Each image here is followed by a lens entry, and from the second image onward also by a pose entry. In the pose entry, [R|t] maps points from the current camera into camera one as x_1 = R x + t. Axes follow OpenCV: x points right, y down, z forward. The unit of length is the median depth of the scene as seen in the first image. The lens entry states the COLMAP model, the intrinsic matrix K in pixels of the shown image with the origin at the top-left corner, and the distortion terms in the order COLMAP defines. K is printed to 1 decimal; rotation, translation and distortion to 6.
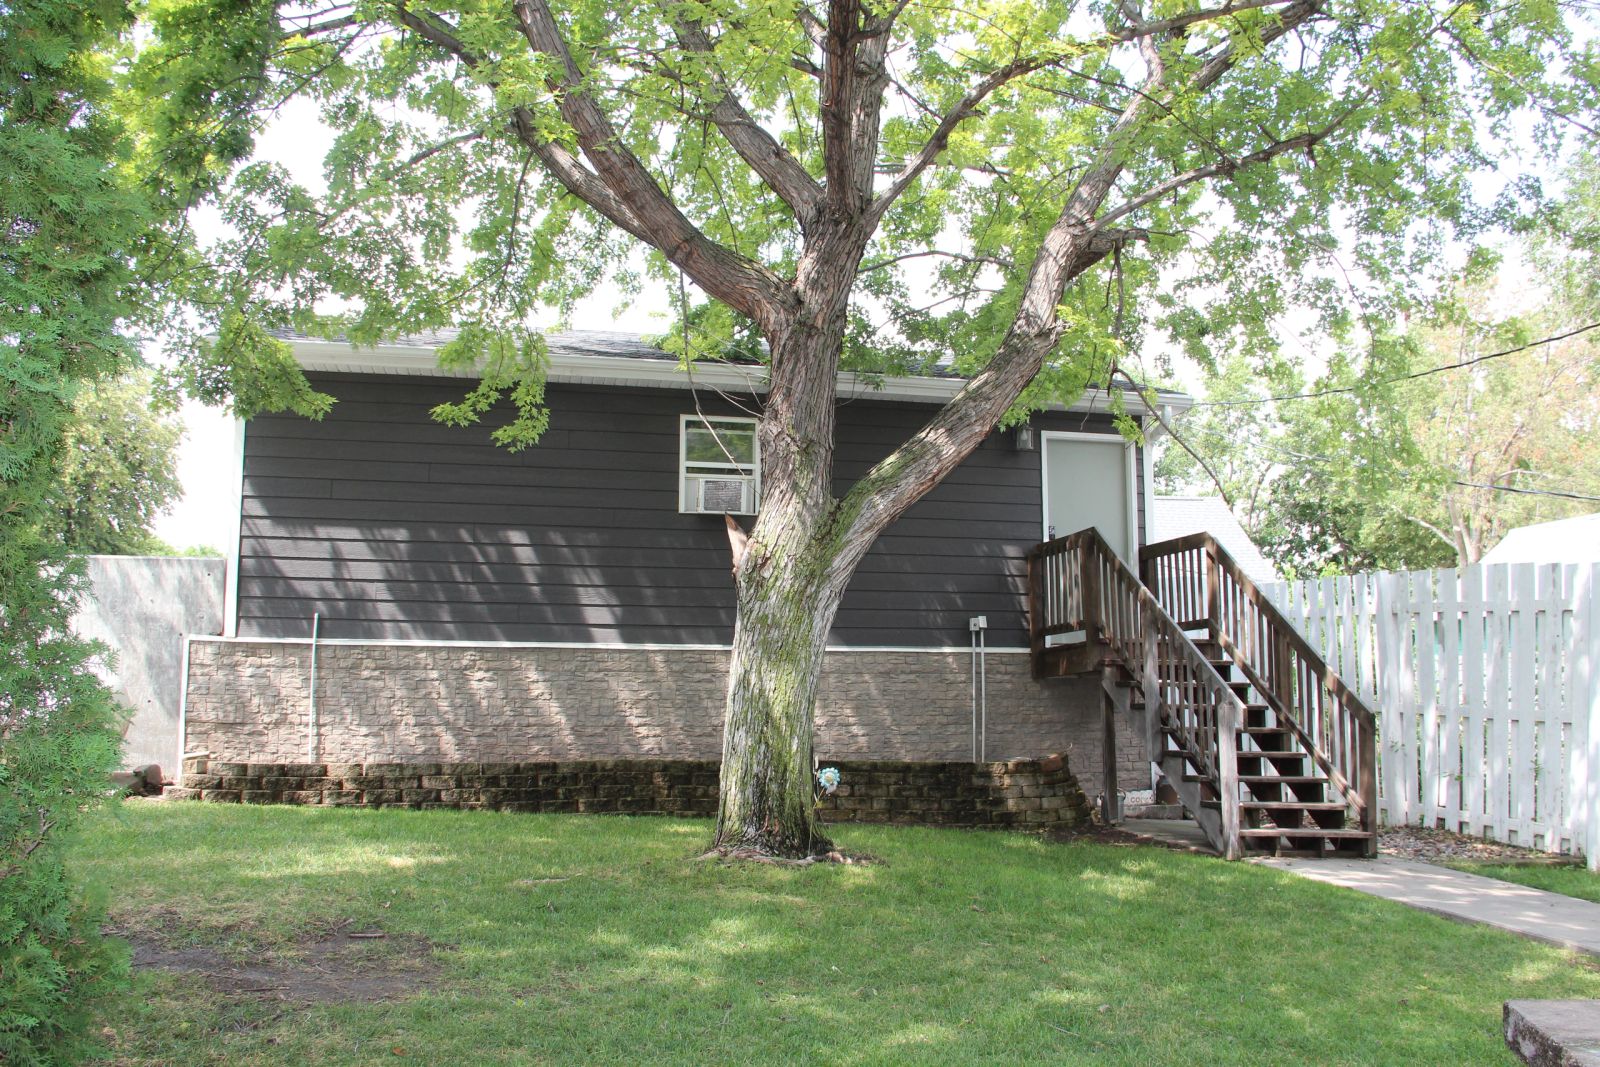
lens RADIAL K [[1317.0, 0, 801.4], [0, 1317.0, 570.6], [0, 0, 1]] dist [-0.175886, 0.129766]
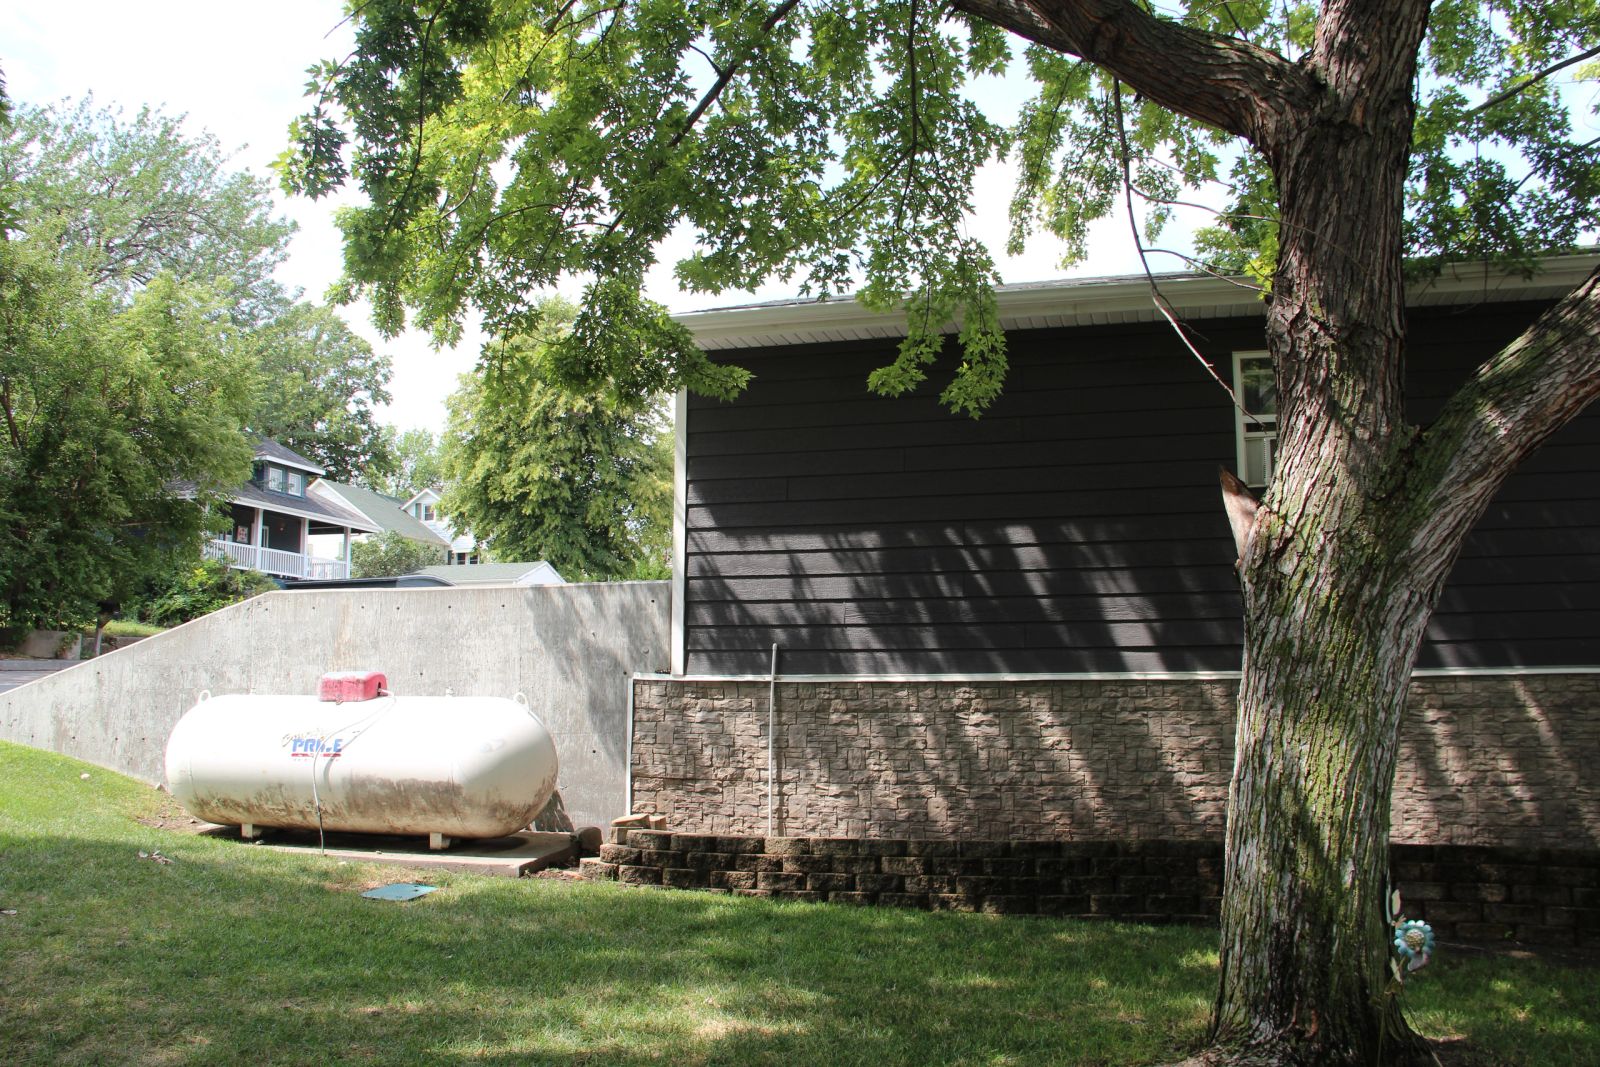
lens RADIAL K [[1317.0, 0, 801.4], [0, 1317.0, 570.6], [0, 0, 1]] dist [-0.175886, 0.129766]
pose [[0.874255, -0.049139, -0.482974, 0.039606], [0.046512, 0.998766, -0.017422, 0.002676], [0.483234, -0.007233, 0.875461, 0.287802]]
